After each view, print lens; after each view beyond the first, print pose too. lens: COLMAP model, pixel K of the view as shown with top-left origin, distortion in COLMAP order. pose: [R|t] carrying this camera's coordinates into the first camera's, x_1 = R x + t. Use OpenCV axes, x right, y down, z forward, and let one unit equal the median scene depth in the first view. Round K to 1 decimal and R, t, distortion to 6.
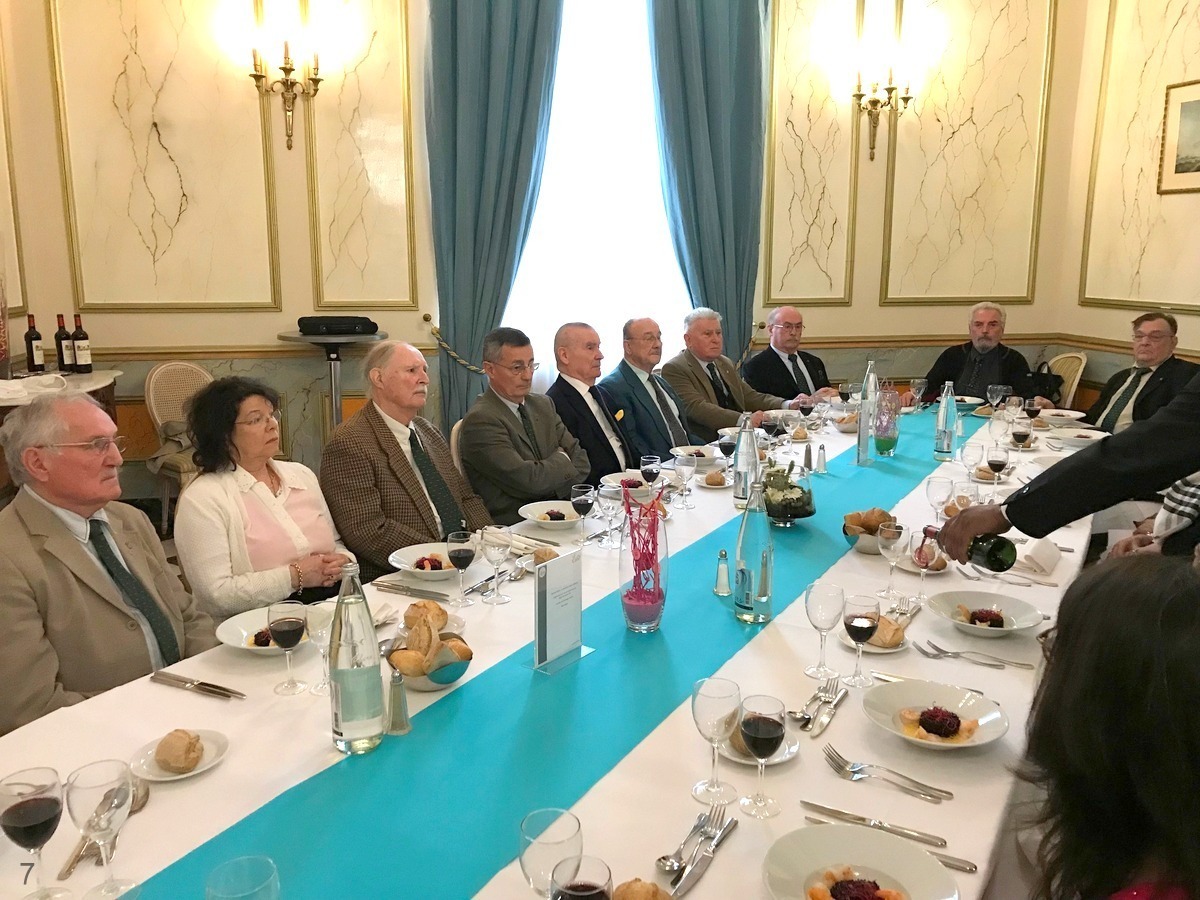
lens RADIAL K [[982.5, 0, 596.9], [0, 982.5, 446.2], [0, 0, 1]] dist [0.014913, -0.021336]
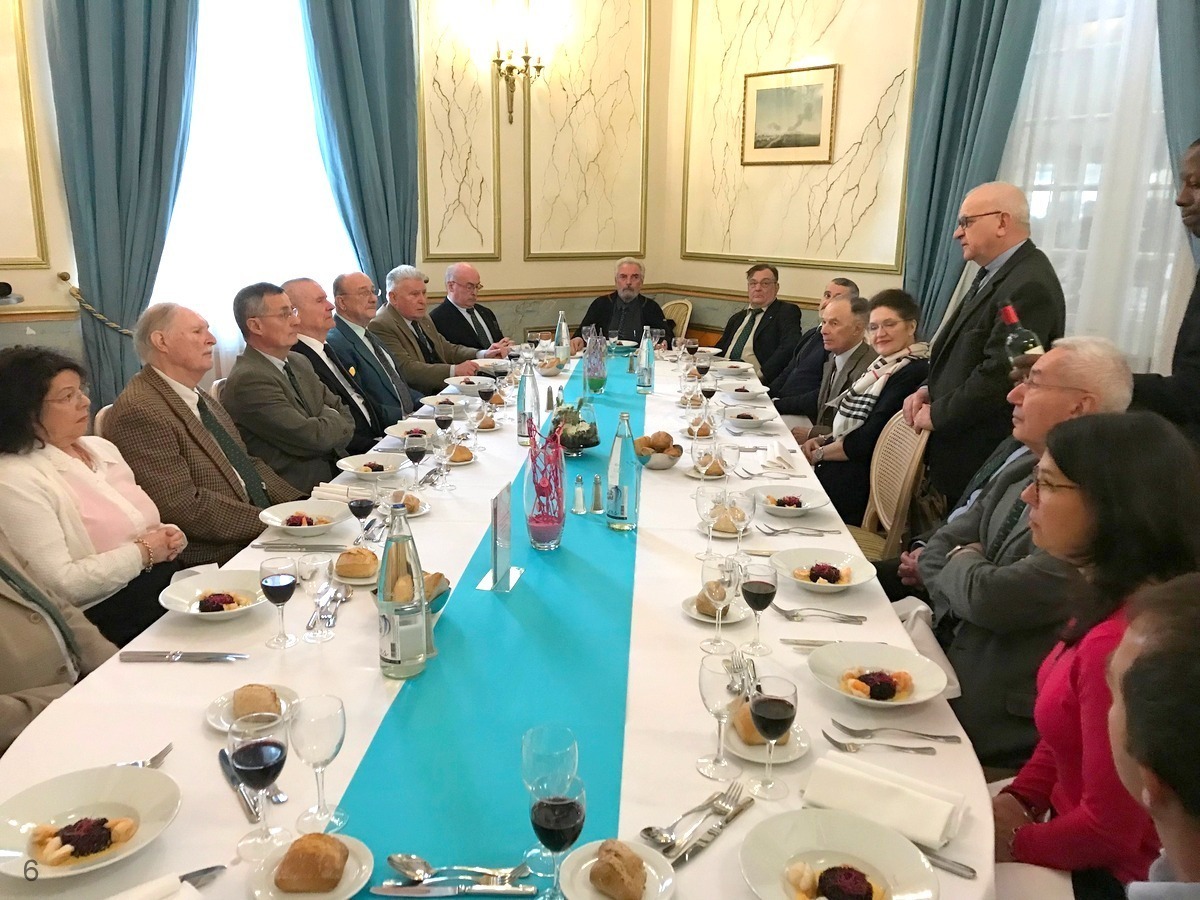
lens RADIAL K [[982.5, 0, 598.1], [0, 982.5, 453.4], [0, 0, 1]] dist [0.014913, -0.021336]
pose [[0.895952, -0.092460, 0.434421, -0.177549], [0.070405, 0.995291, 0.066629, 0.002996], [-0.438536, -0.029111, 0.898242, -0.019307]]
